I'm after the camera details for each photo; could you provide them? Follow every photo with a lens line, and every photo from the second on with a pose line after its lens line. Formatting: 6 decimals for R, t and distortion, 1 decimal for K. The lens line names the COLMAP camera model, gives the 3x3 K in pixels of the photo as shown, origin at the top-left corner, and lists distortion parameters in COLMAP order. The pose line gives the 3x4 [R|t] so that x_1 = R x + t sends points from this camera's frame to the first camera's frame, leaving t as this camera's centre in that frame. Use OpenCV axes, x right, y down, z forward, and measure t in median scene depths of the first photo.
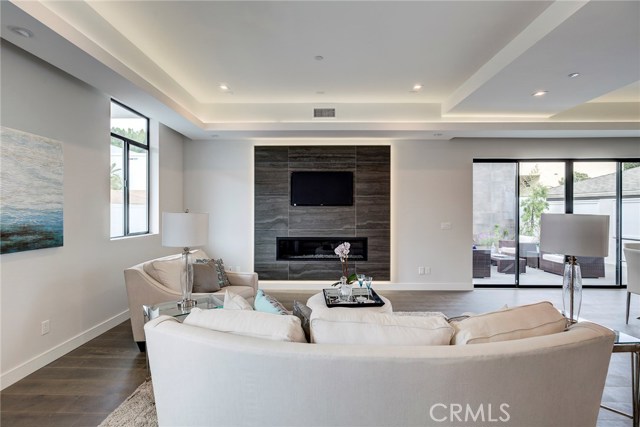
lens RADIAL K [[292.5, 0, 319.2], [0, 292.5, 212.2], [0, 0, 1]] dist [-0.000365, 0.000449]
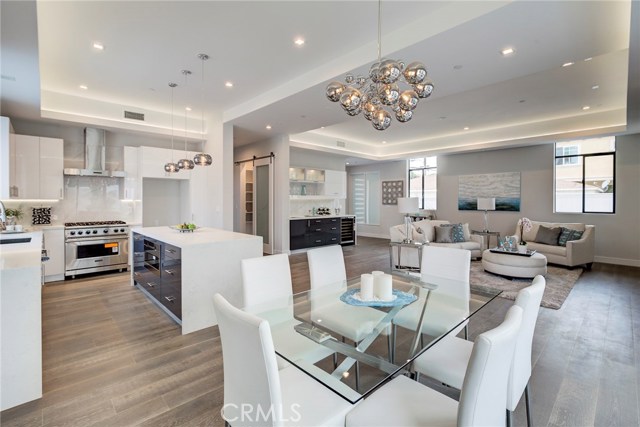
lens RADIAL K [[292.5, 0, 314.6], [0, 292.5, 201.3], [0, 0, 1]] dist [-0.000365, 0.000449]
pose [[-0.723235, 0.001764, -0.690599, 1.236631], [-0.005824, 0.999946, 0.008652, 0.007268], [0.690577, 0.010280, -0.723186, 0.882437]]
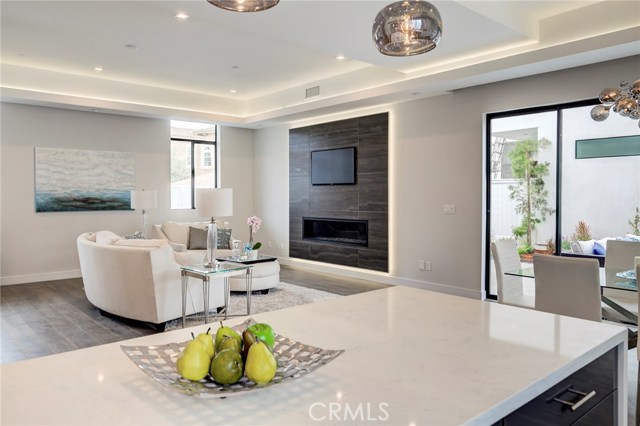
lens RADIAL K [[477.6, 0, 320.0], [0, 477.6, 207.7], [0, 0, 1]] dist [0.002211, 0.002322]
pose [[0.665025, 0.017229, -0.746623, 1.140703], [-0.003860, 0.999800, 0.019633, 0.020555], [0.746811, -0.010174, 0.664958, -0.061954]]
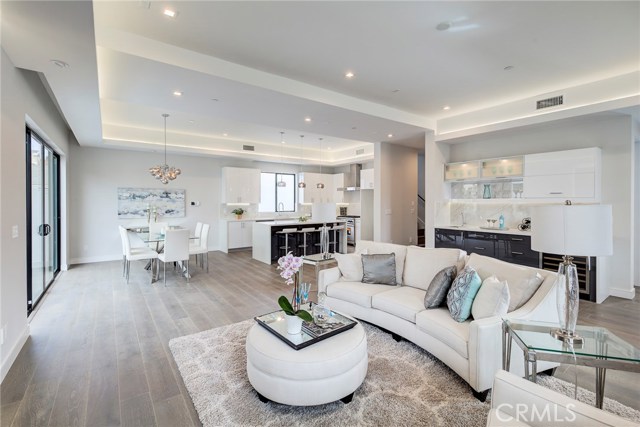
lens RADIAL K [[292.5, 0, 319.1], [0, 292.5, 204.1], [0, 0, 1]] dist [-0.000365, 0.000449]
pose [[-0.596456, -0.006880, 0.802616, -0.309553], [0.005840, 0.999900, 0.012911, -0.006715], [-0.802625, 0.012388, -0.596356, 0.885354]]
